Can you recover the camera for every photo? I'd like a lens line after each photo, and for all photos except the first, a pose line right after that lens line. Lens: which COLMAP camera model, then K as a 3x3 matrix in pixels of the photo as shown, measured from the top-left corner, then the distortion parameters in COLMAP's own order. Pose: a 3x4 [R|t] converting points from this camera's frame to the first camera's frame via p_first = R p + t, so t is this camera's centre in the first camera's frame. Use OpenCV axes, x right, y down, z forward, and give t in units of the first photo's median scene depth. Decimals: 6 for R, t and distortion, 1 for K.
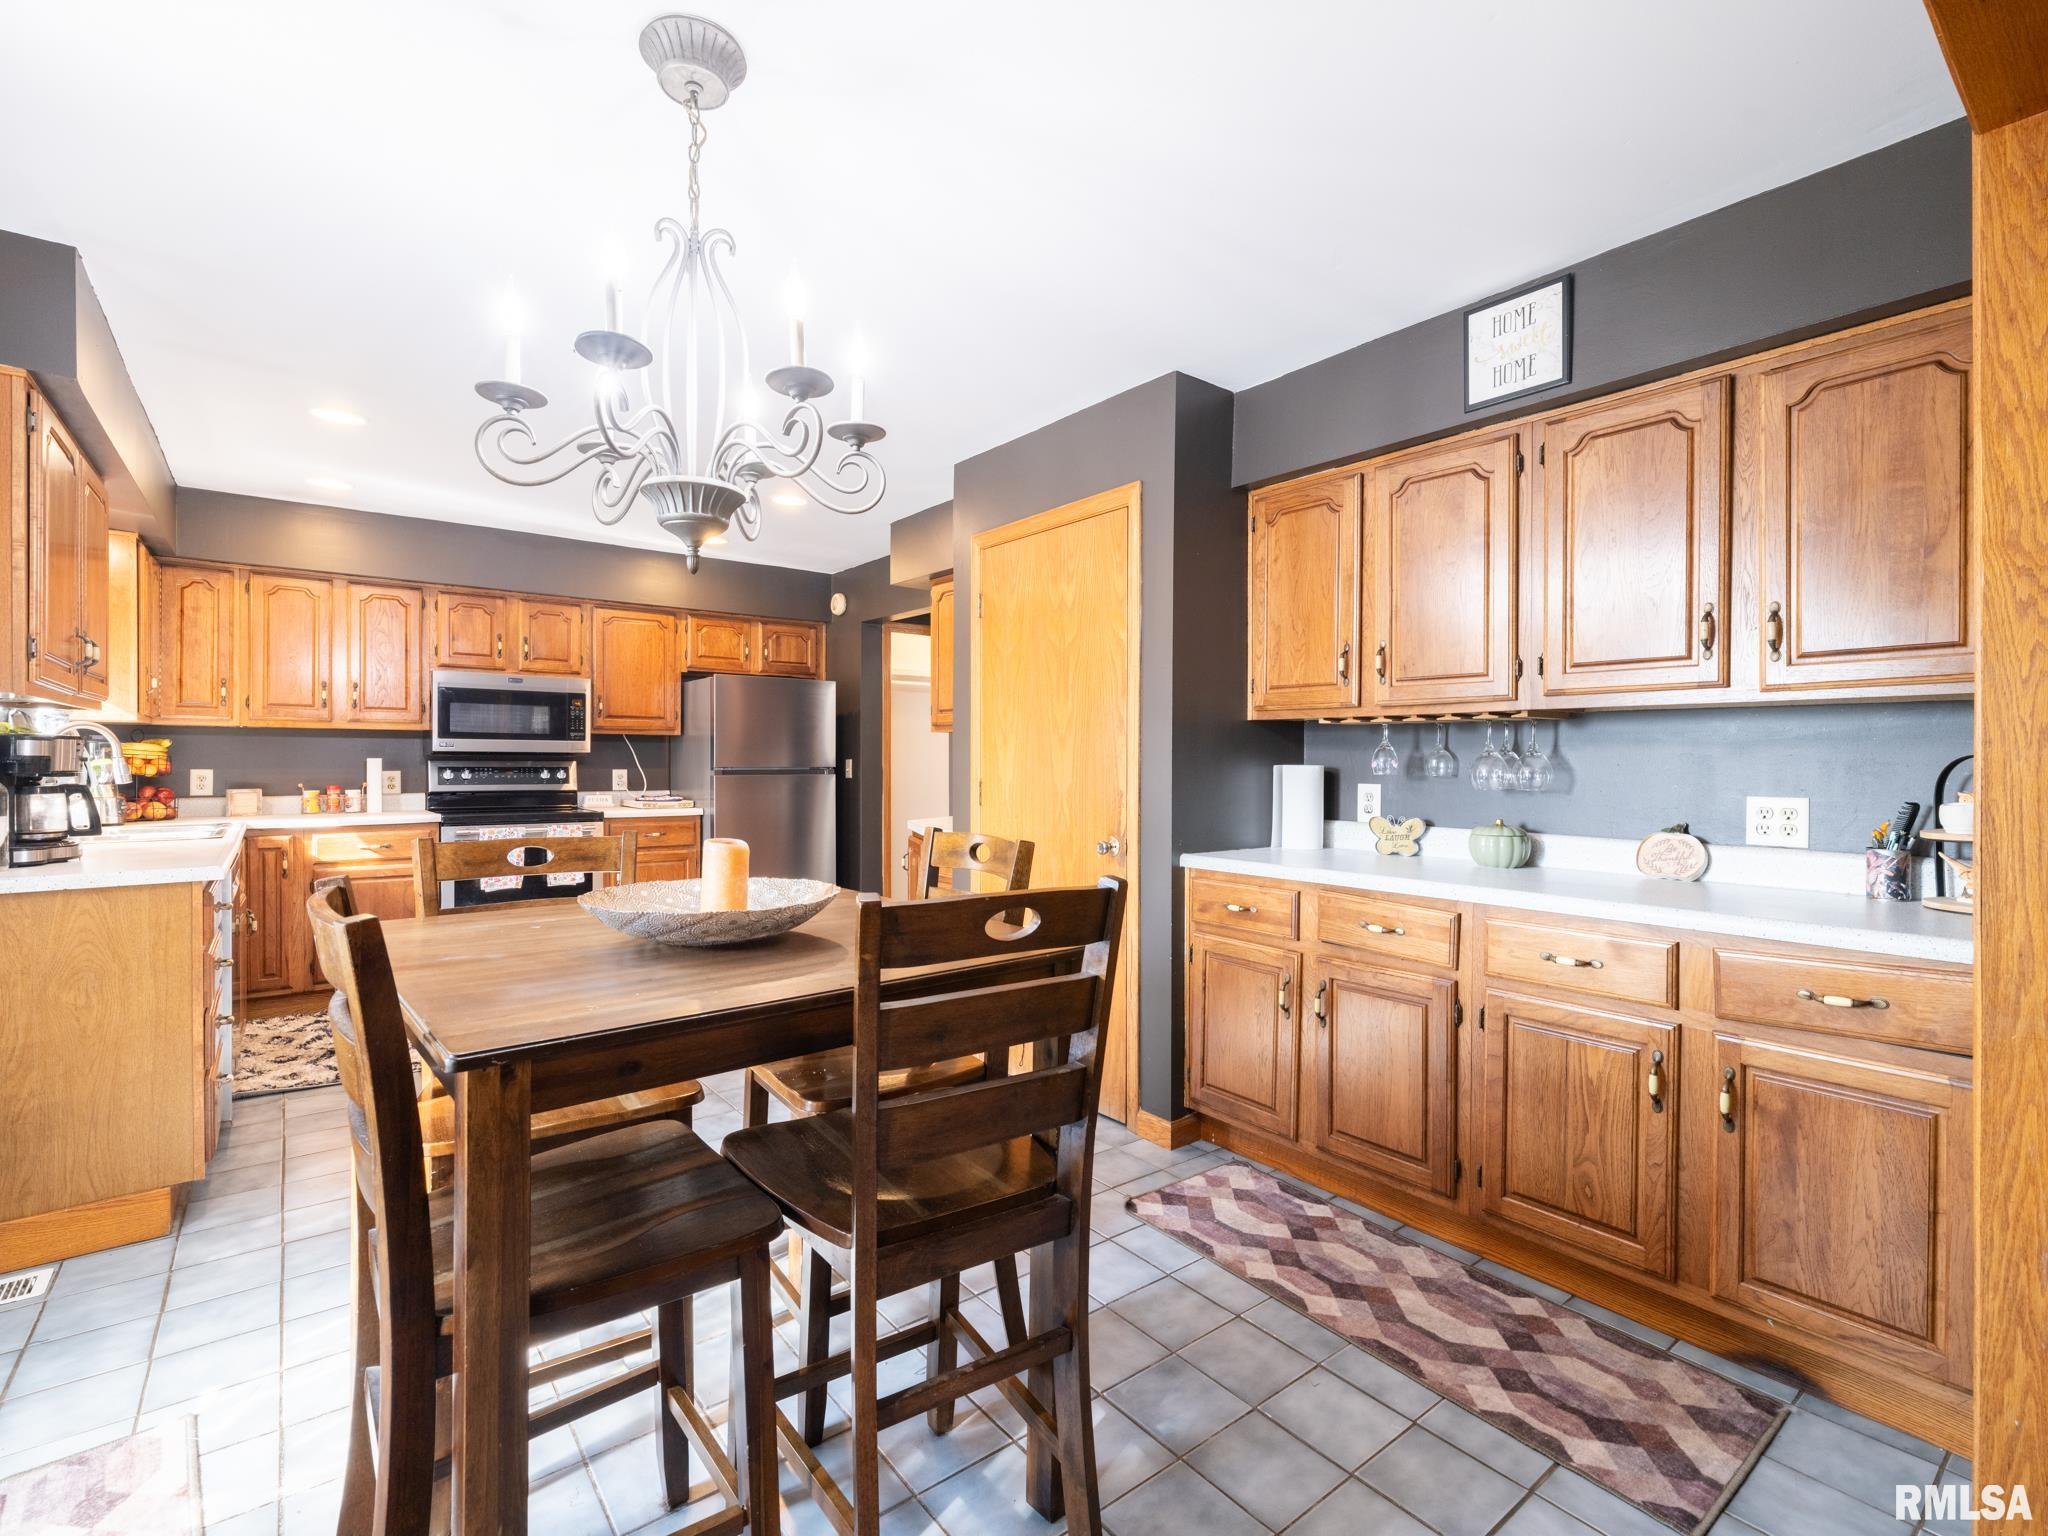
lens RADIAL K [[946.5, 0, 1024.0], [0, 946.5, 768.0], [0, 0, 1]] dist [0.000111, 0.000709]
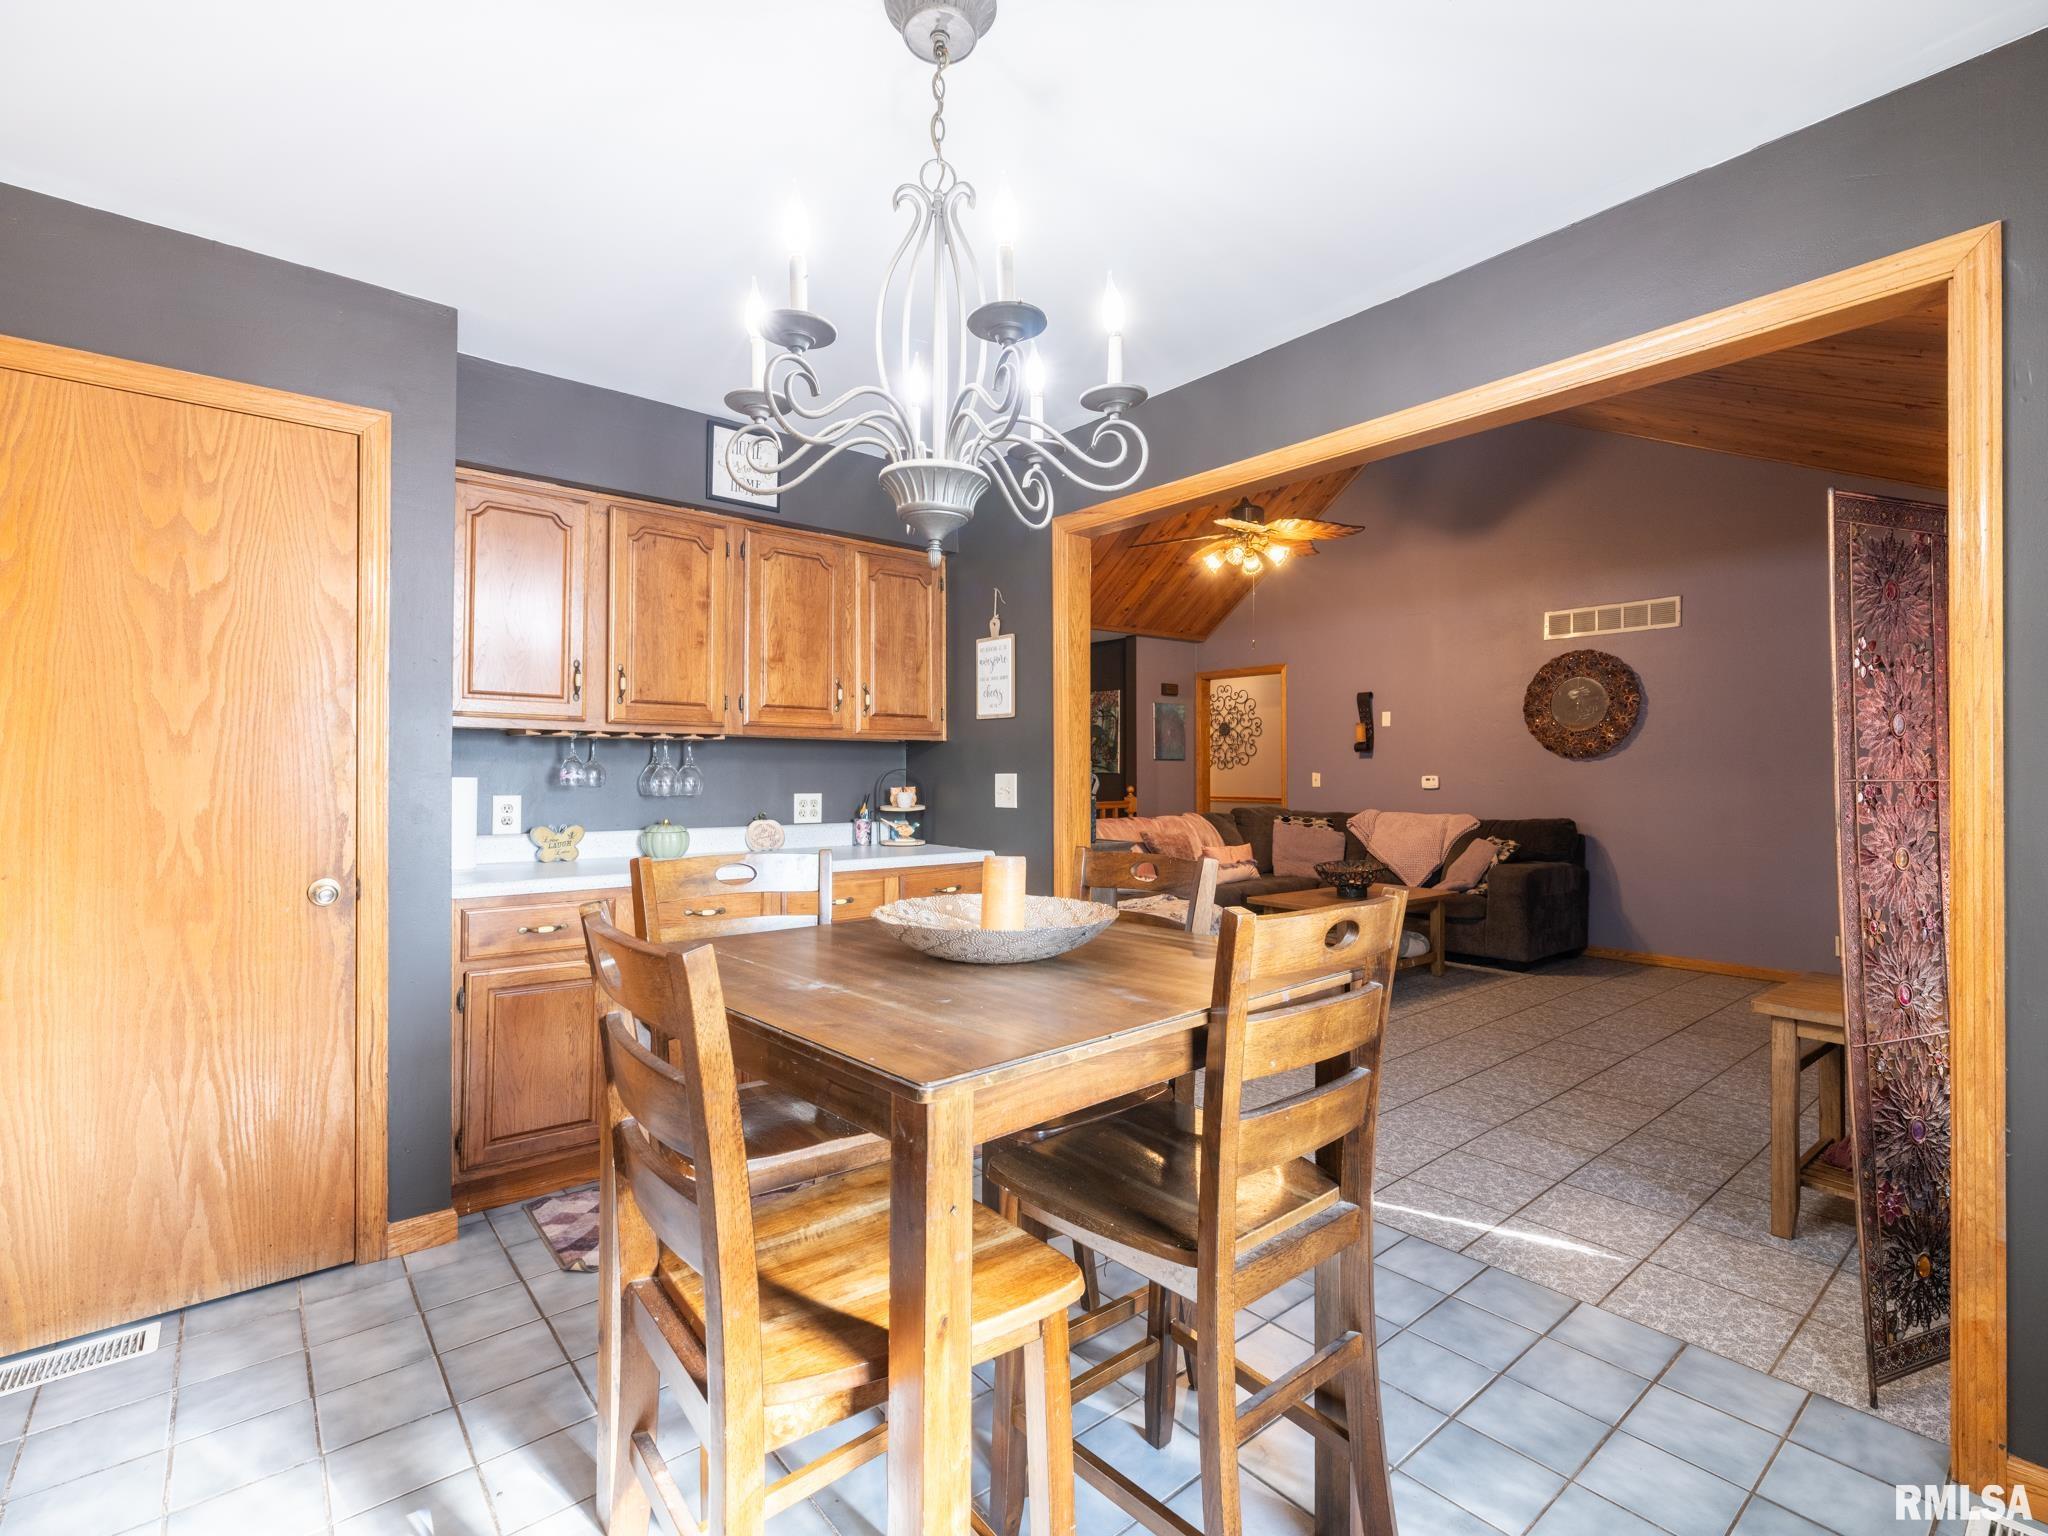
lens RADIAL K [[946.5, 0, 1024.0], [0, 946.5, 768.0], [0, 0, 1]] dist [0.000111, 0.000709]
pose [[-0.031339, 0.001088, 0.999508, -0.448021], [0.007228, 0.999974, -0.000862, -0.005083], [-0.999483, 0.007197, -0.031346, 0.338397]]
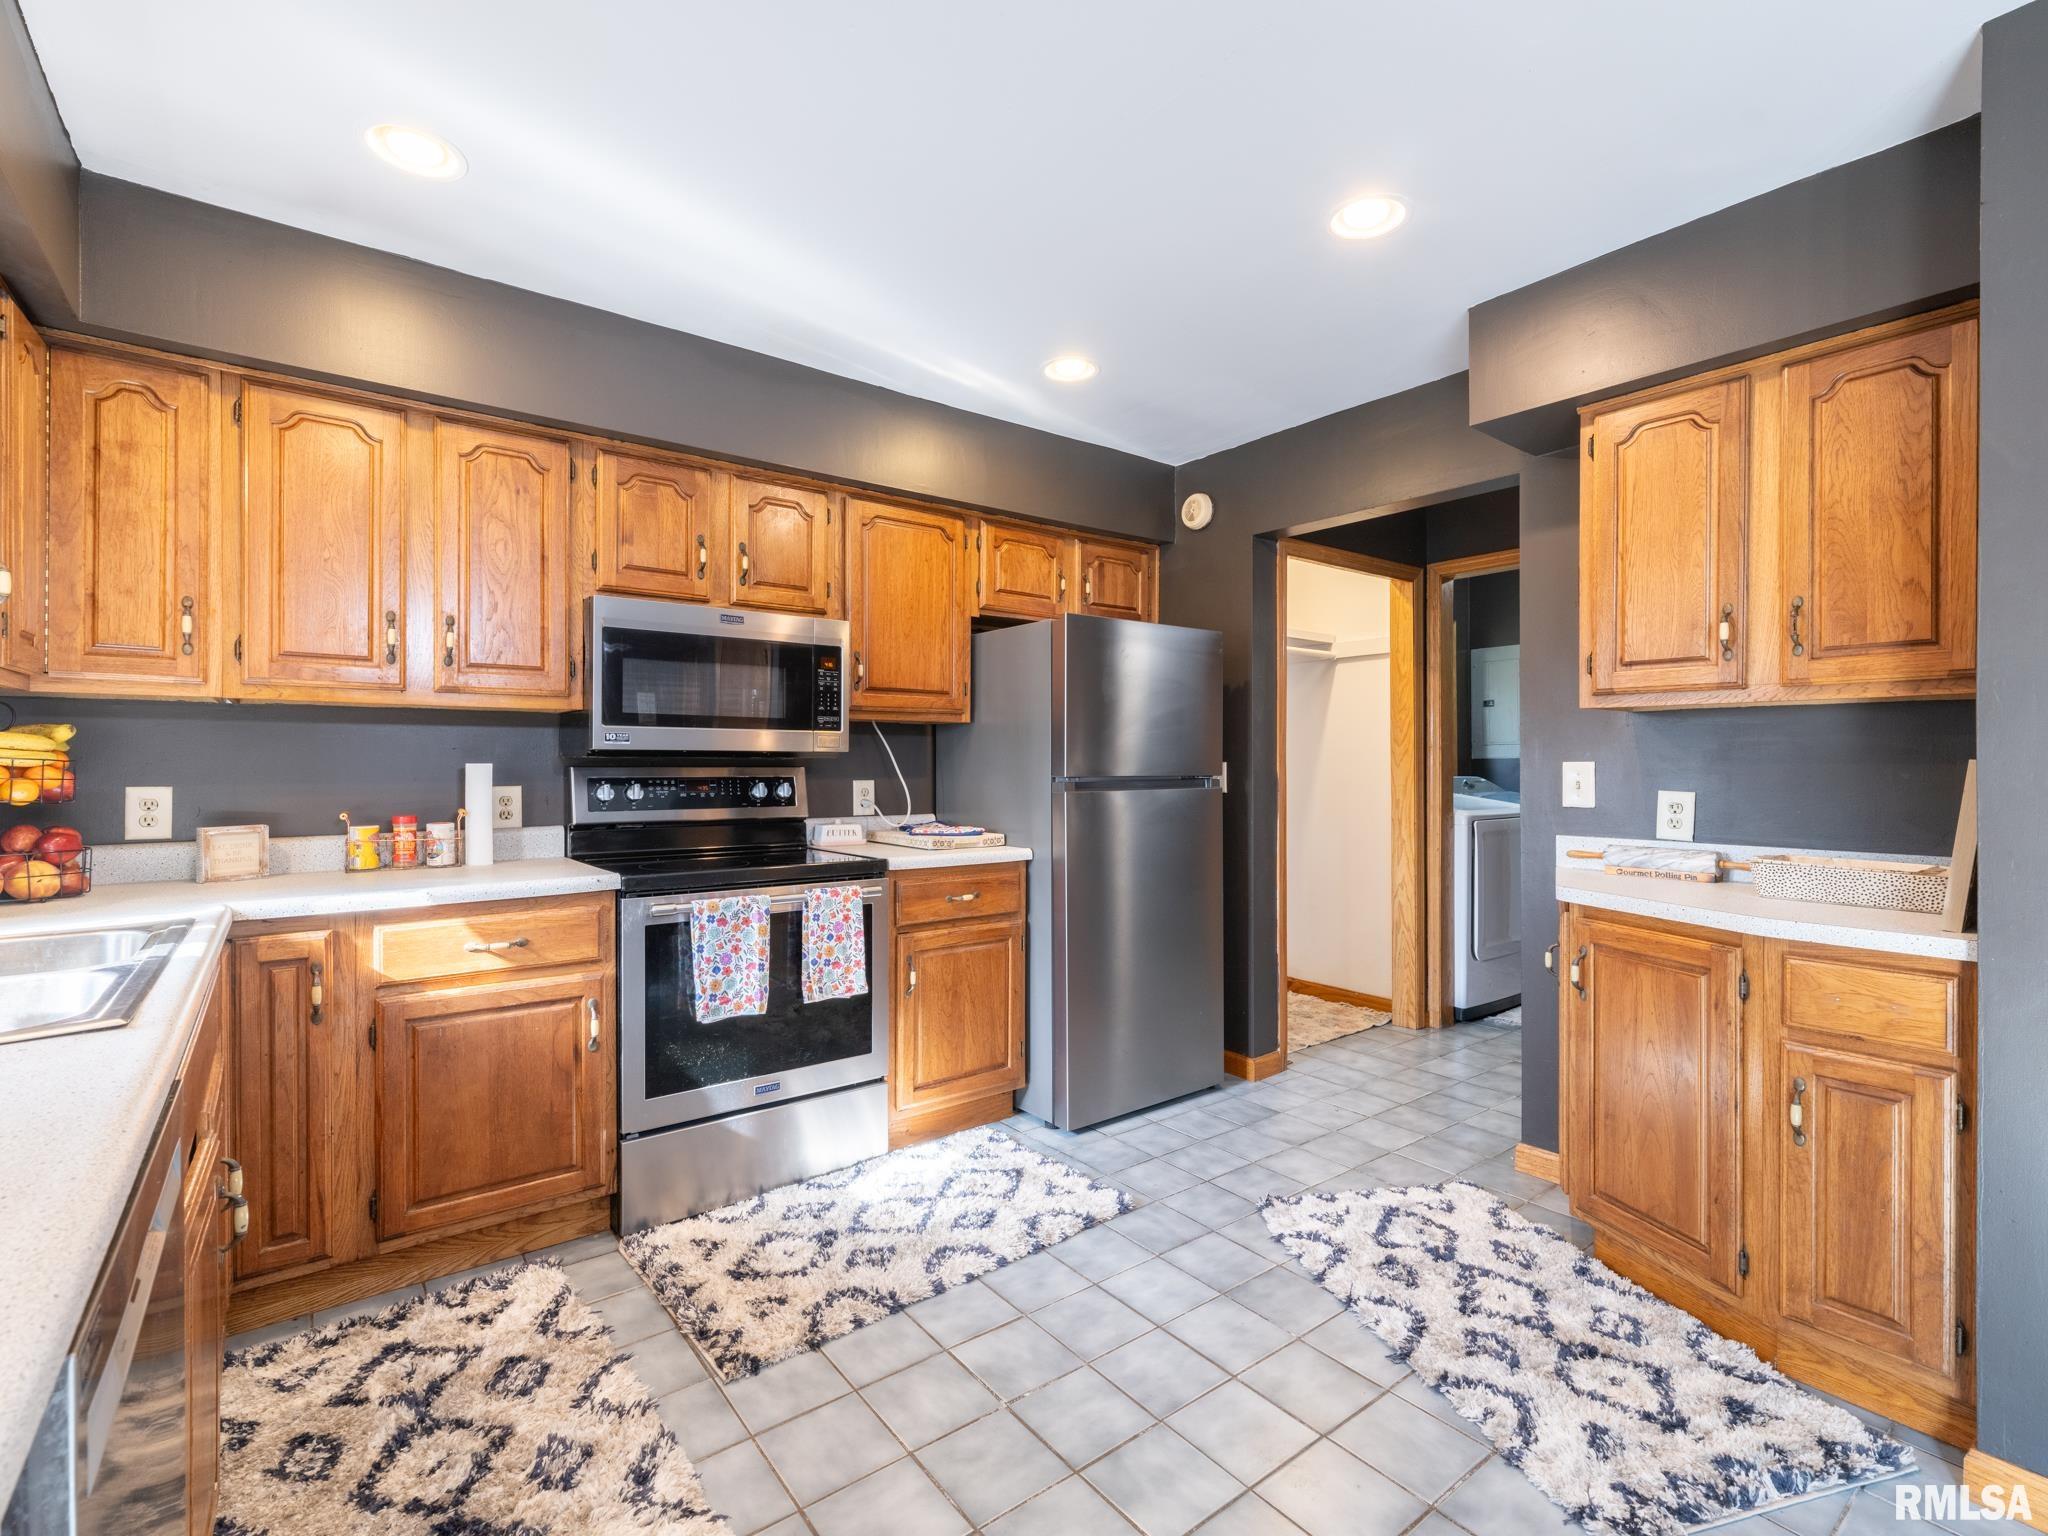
lens RADIAL K [[946.5, 0, 1024.0], [0, 946.5, 768.0], [0, 0, 1]] dist [0.000111, 0.000709]
pose [[0.999936, -0.002837, -0.010977, -0.405138], [0.002817, 0.999994, -0.001874, -0.006256], [0.010982, 0.001843, 0.999938, 0.510270]]
